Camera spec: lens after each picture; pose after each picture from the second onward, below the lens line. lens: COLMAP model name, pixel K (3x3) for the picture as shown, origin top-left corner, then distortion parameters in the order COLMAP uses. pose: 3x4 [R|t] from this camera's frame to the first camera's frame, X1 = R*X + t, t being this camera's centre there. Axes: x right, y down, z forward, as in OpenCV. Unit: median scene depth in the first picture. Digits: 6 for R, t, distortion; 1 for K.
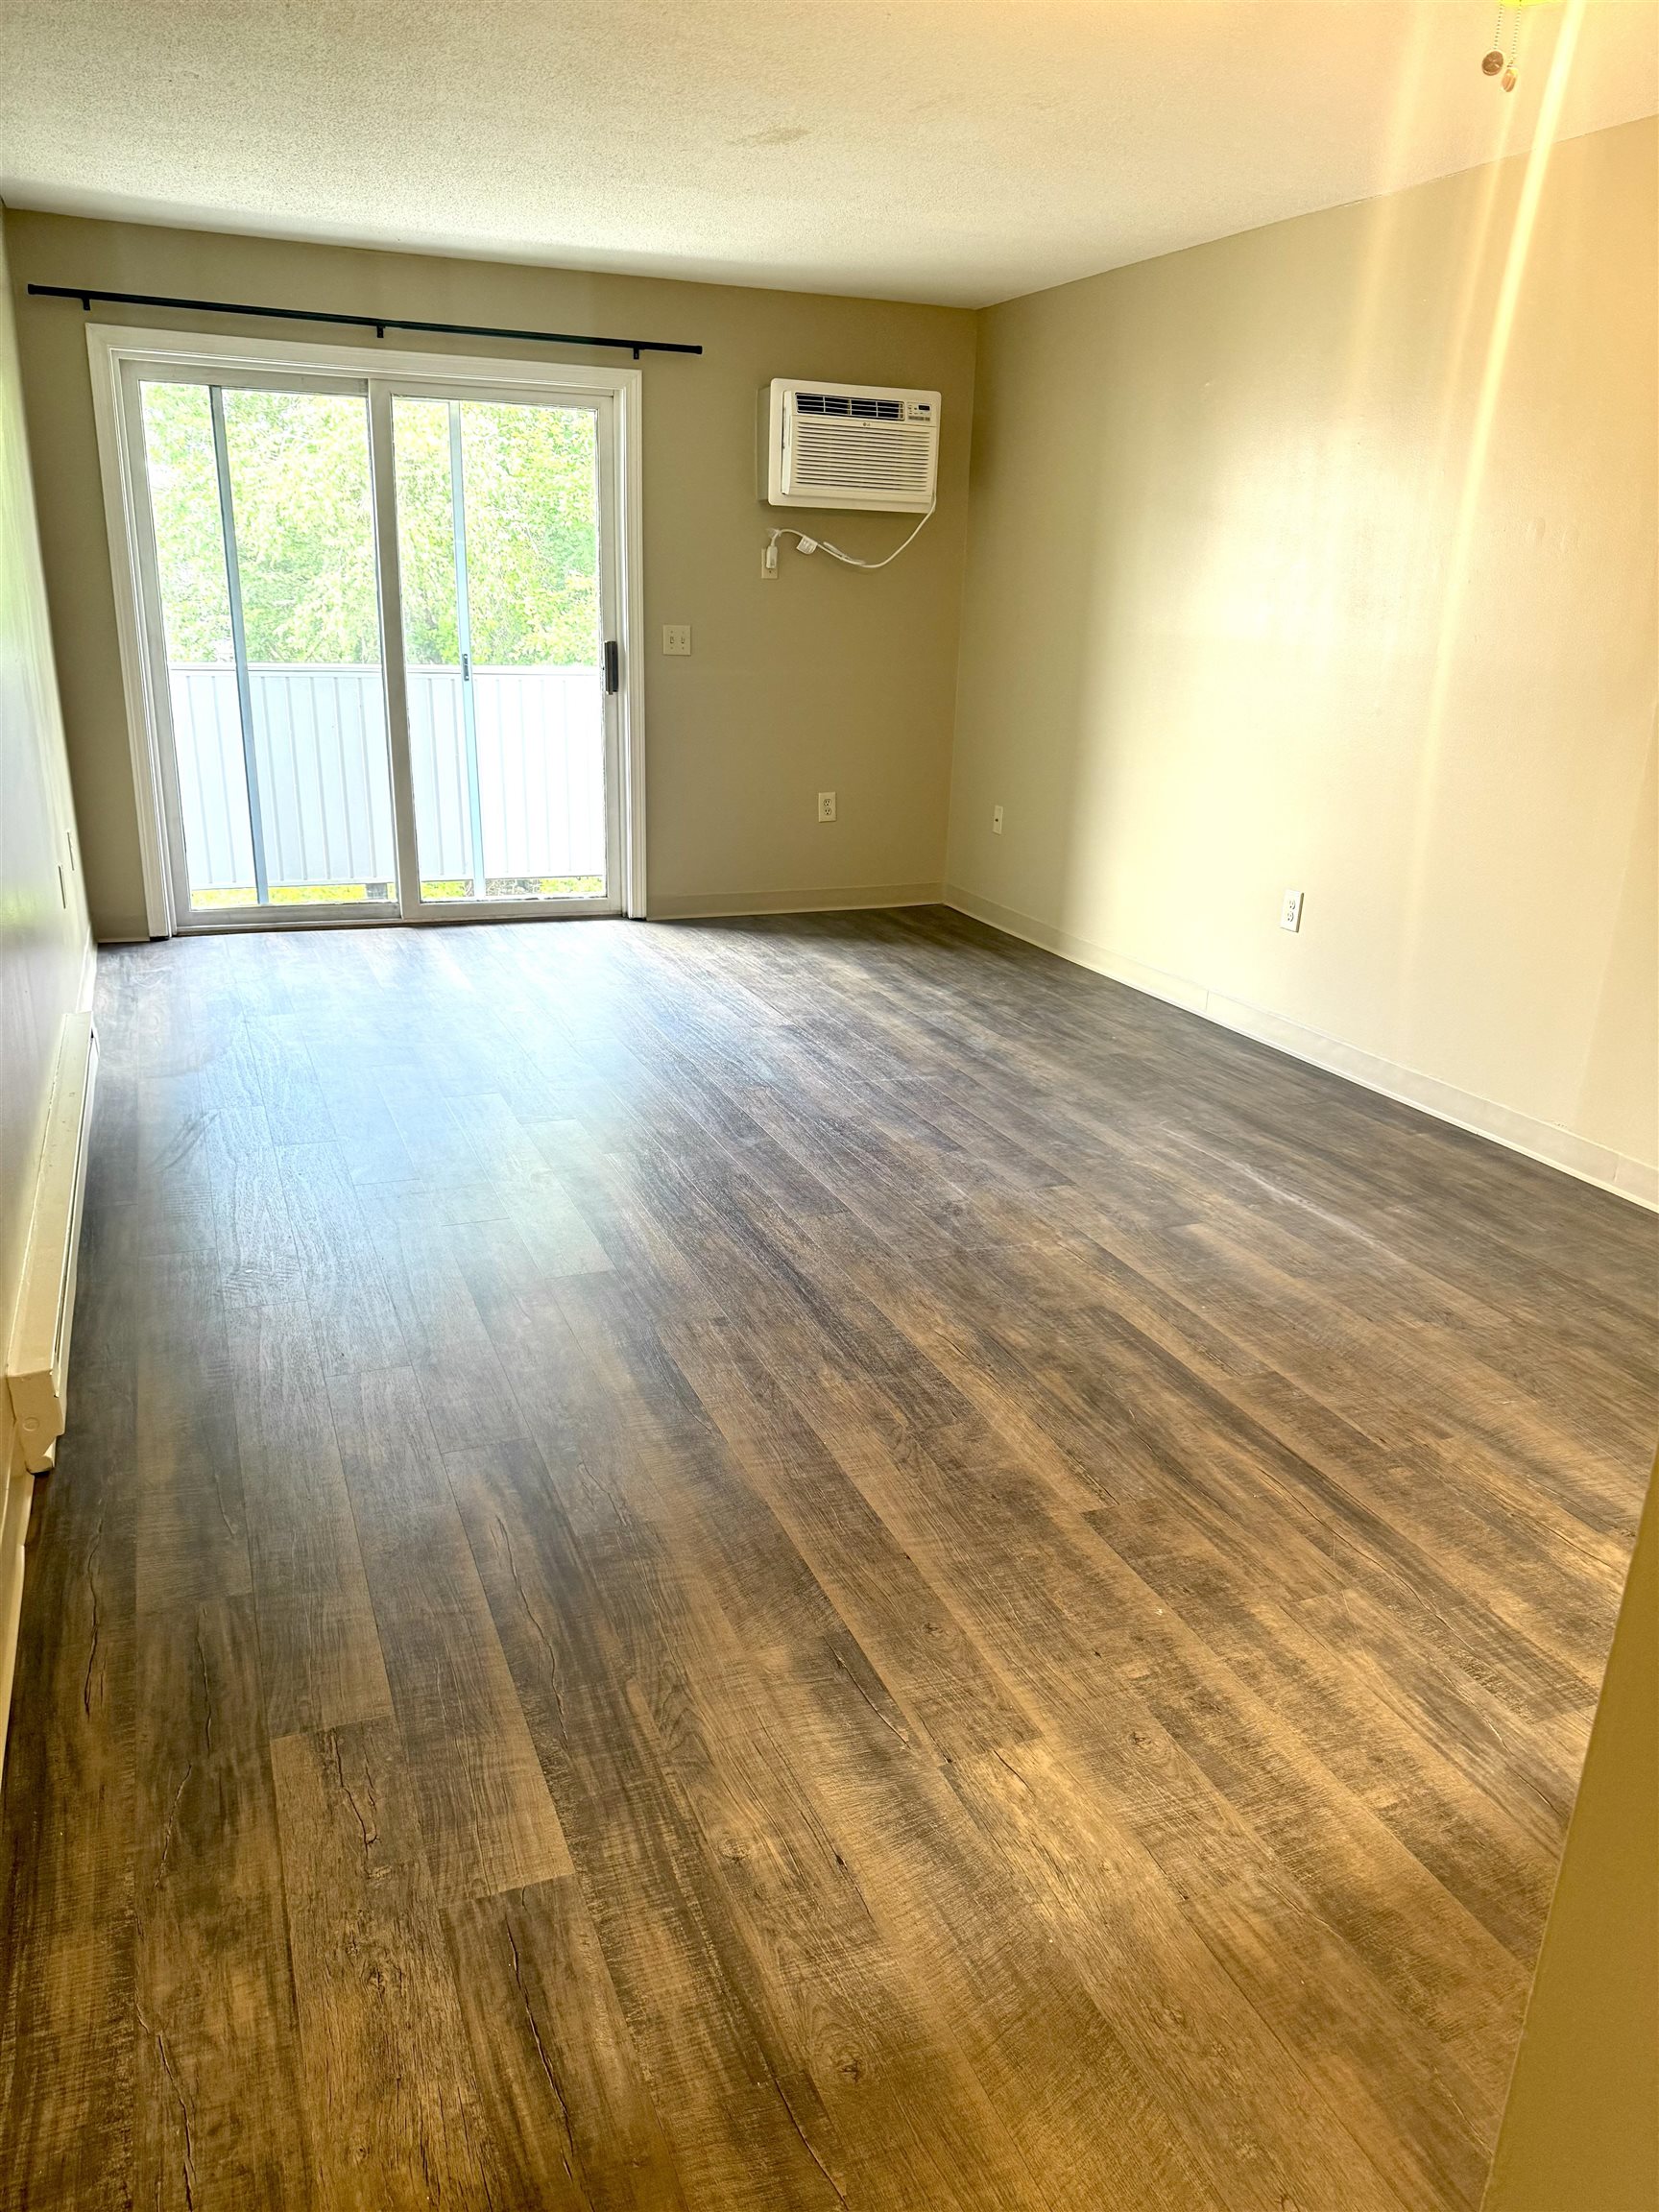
lens RADIAL K [[1523.4, 0, 824.8], [0, 1523.4, 1098.1], [0, 0, 1]] dist [0.053770, -0.057755]
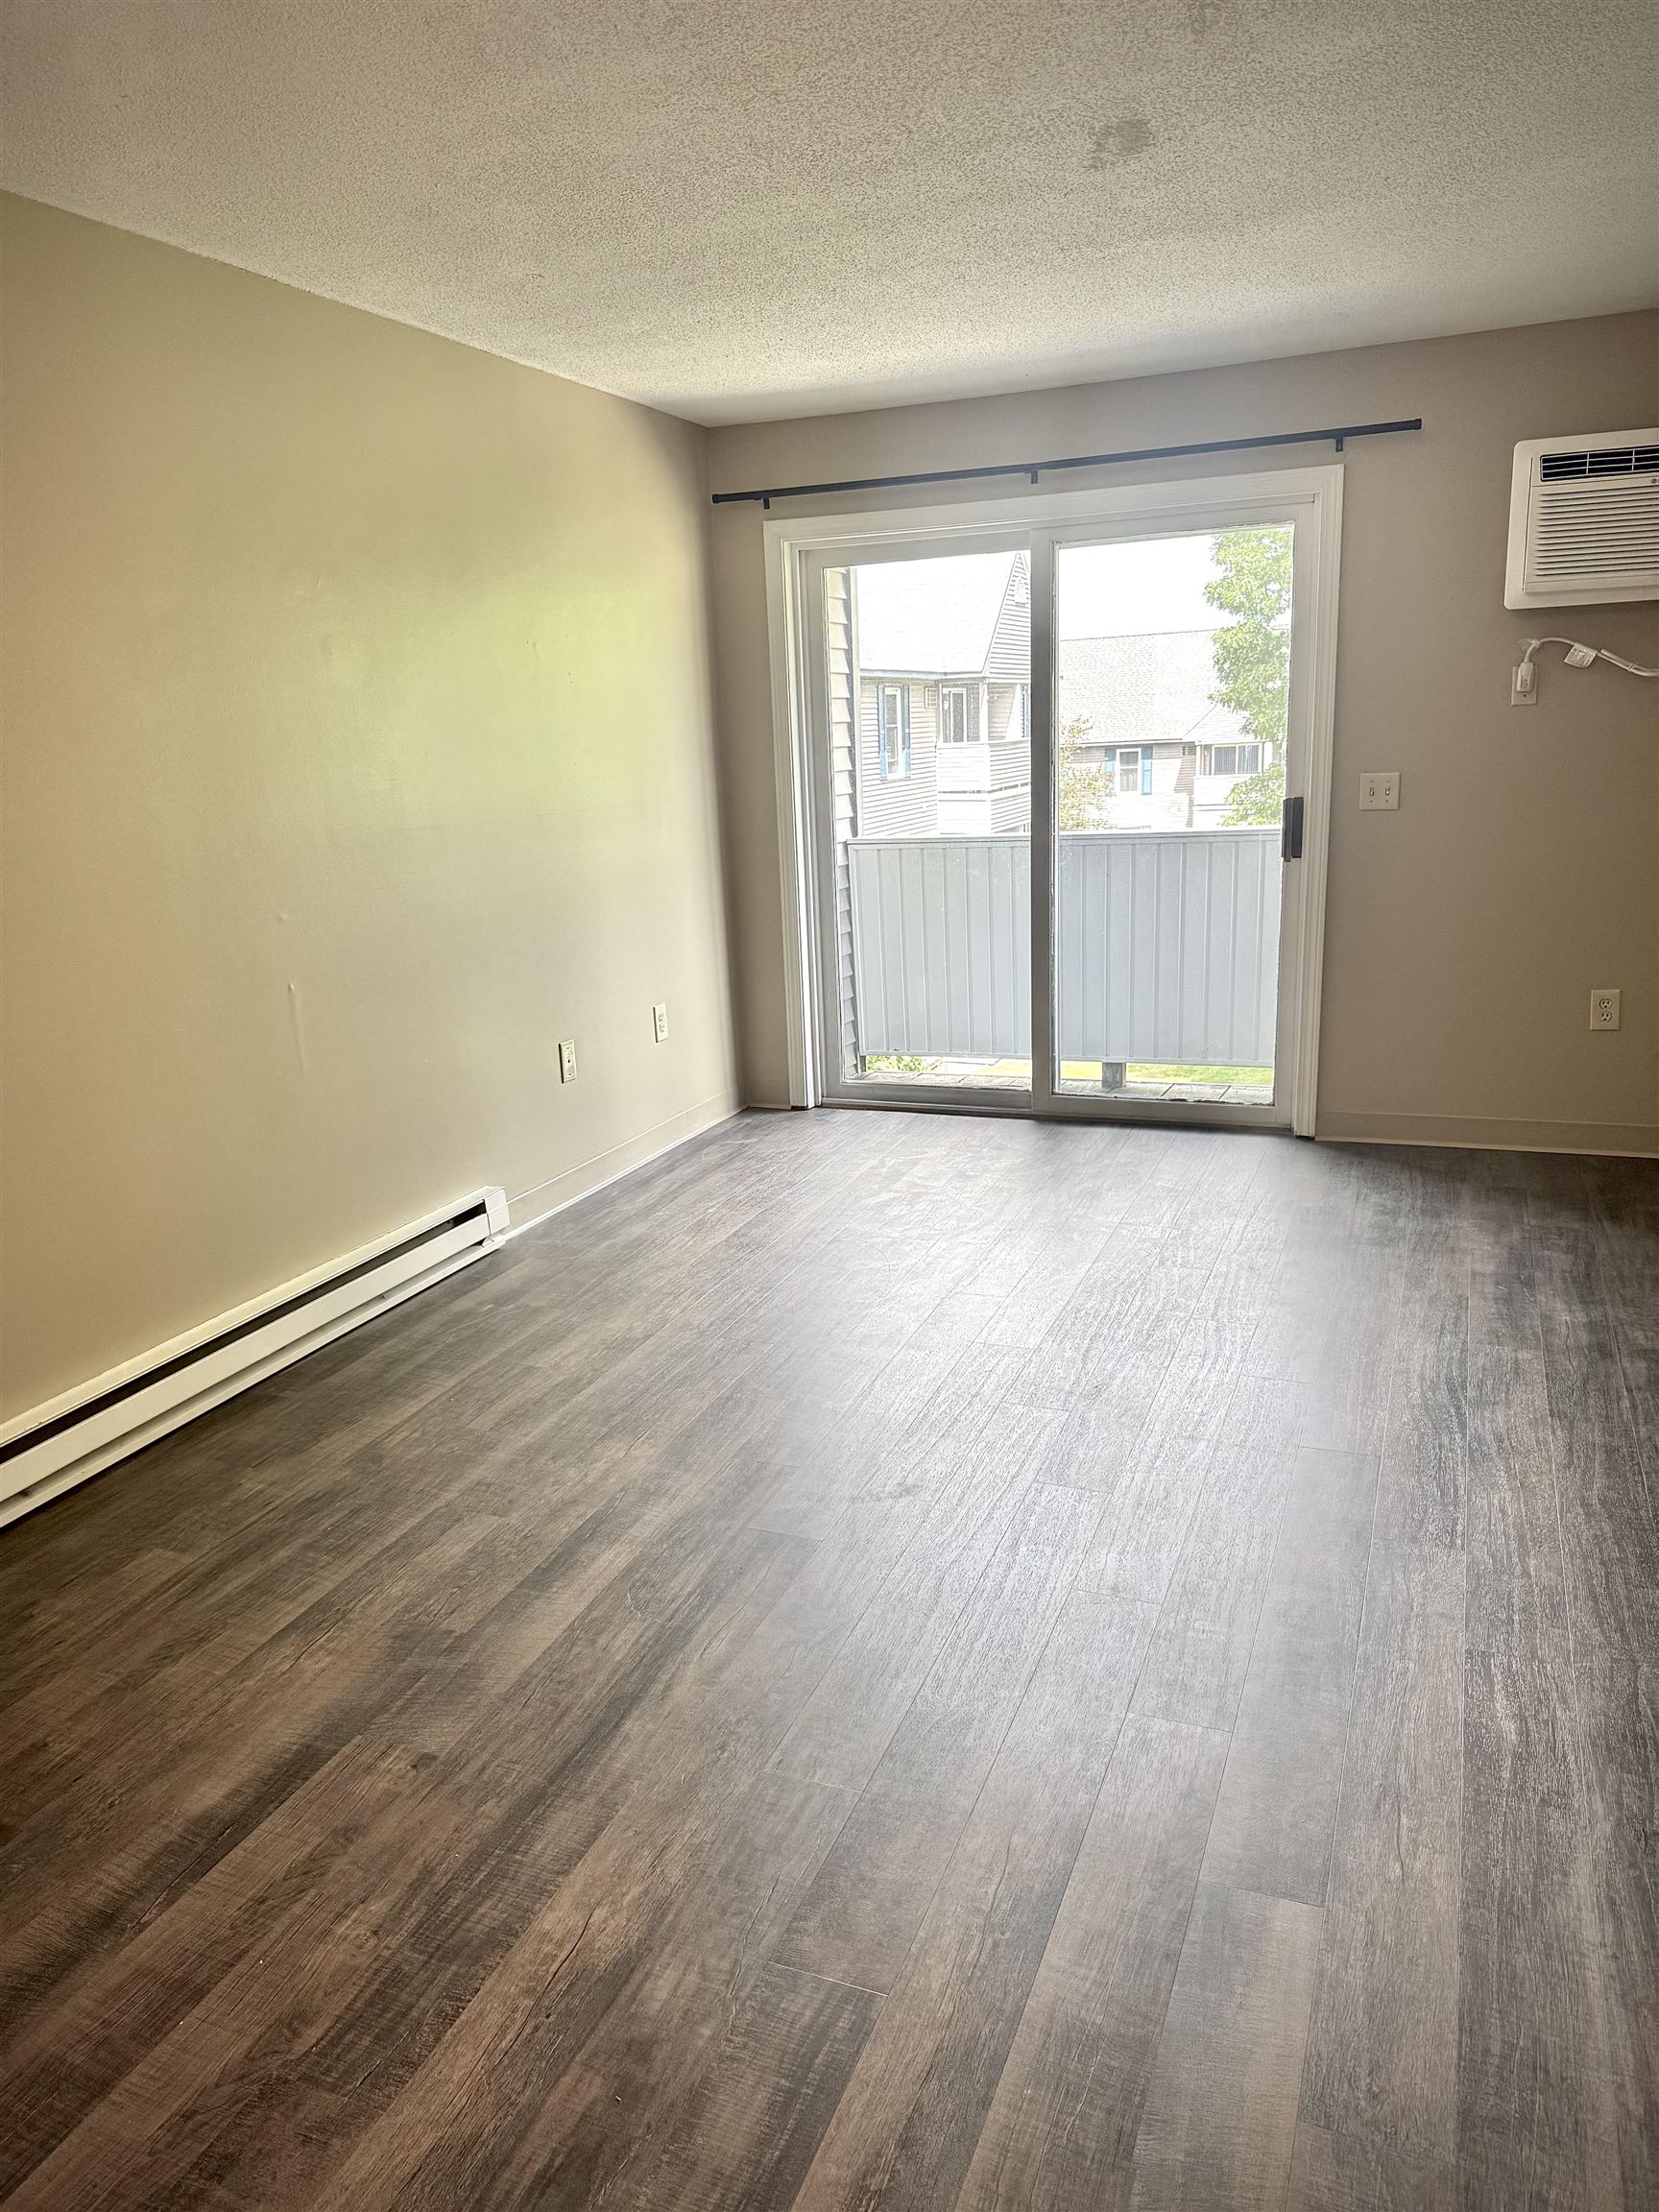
lens RADIAL K [[1549.3, 0, 824.7], [0, 1549.3, 1110.2], [0, 0, 1]] dist [0.006033, -0.019005]
pose [[0.719149, 0.106437, -0.686656, 0.395810], [-0.159755, 0.987053, -0.014314, -0.130914], [0.676242, 0.119991, 0.726842, 0.404577]]
